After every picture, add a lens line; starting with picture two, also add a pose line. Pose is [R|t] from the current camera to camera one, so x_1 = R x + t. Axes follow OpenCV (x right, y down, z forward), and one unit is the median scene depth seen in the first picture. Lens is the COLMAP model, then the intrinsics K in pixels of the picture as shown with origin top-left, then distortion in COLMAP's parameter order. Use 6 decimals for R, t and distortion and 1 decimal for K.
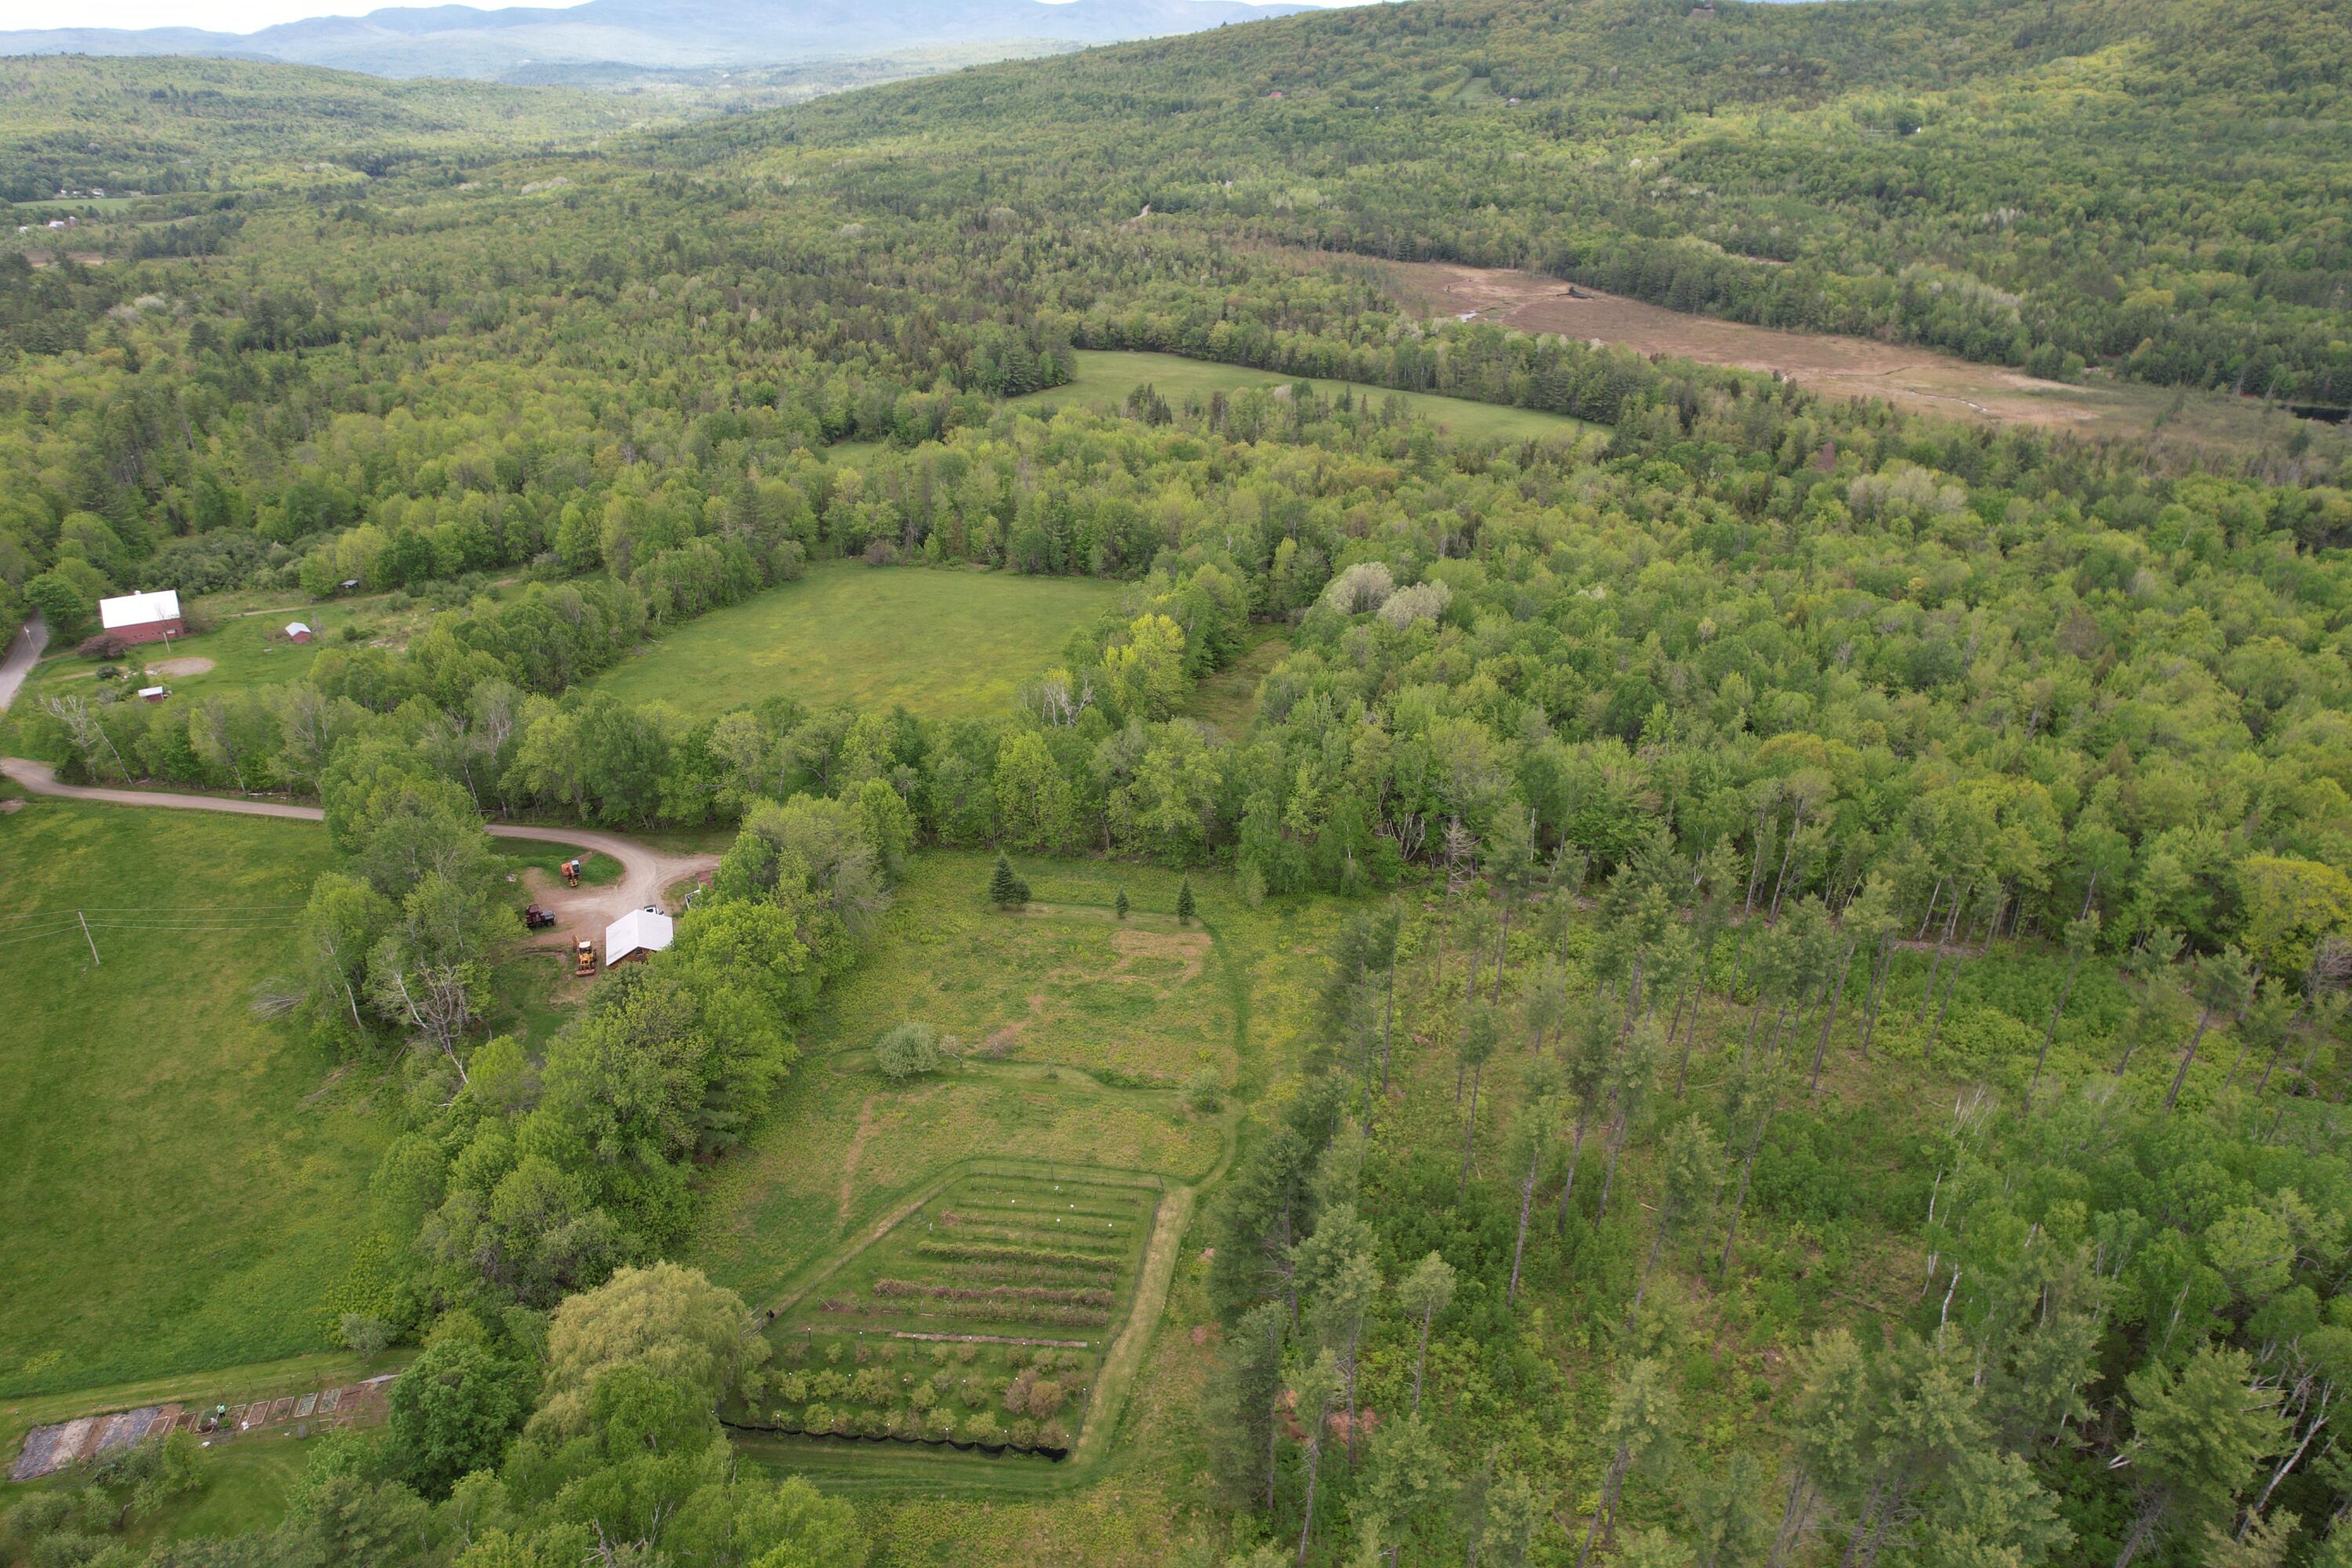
lens RADIAL K [[1519.1, 0, 1185.8], [0, 1519.1, 776.9], [0, 0, 1]] dist [-0.084094, 0.079293]
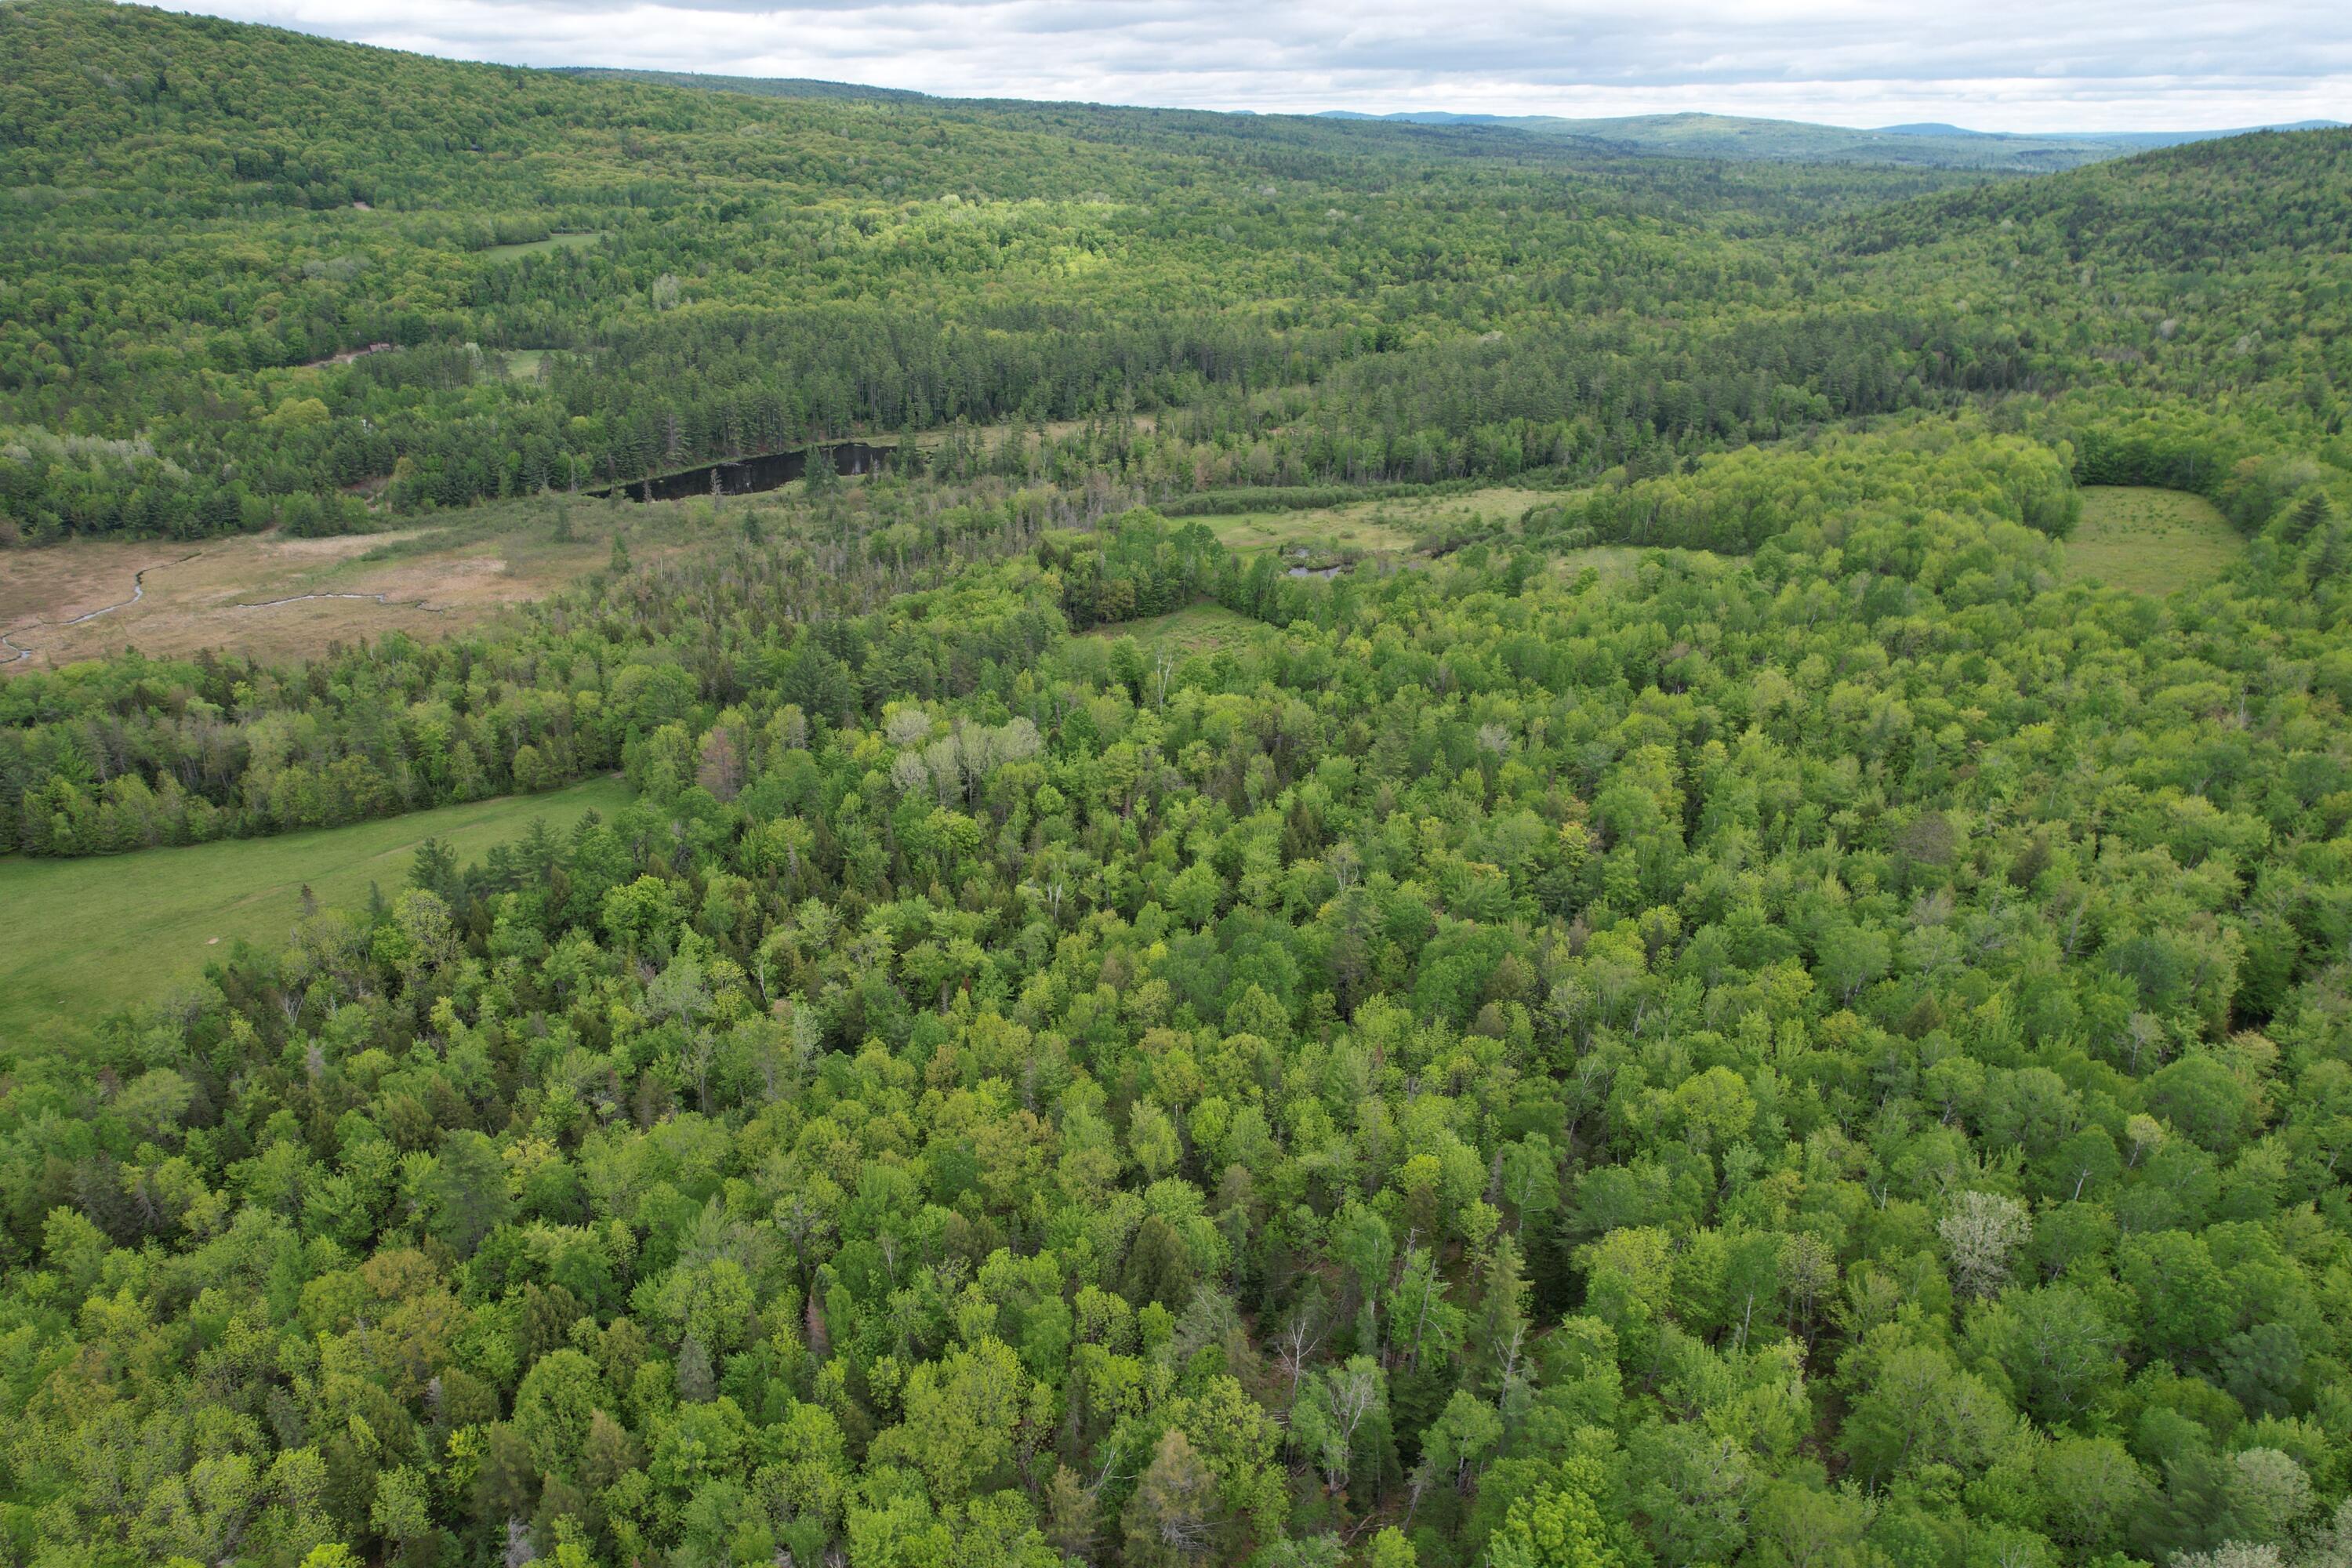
lens RADIAL K [[1498.6, 0, 1188.0], [0, 1498.6, 802.3], [0, 0, 1]] dist [-0.073790, 0.065597]
pose [[0.194540, -0.415018, 0.888771, -0.040213], [0.428777, 0.850910, 0.303485, -0.134137], [-0.882215, 0.322045, 0.343486, 0.280727]]
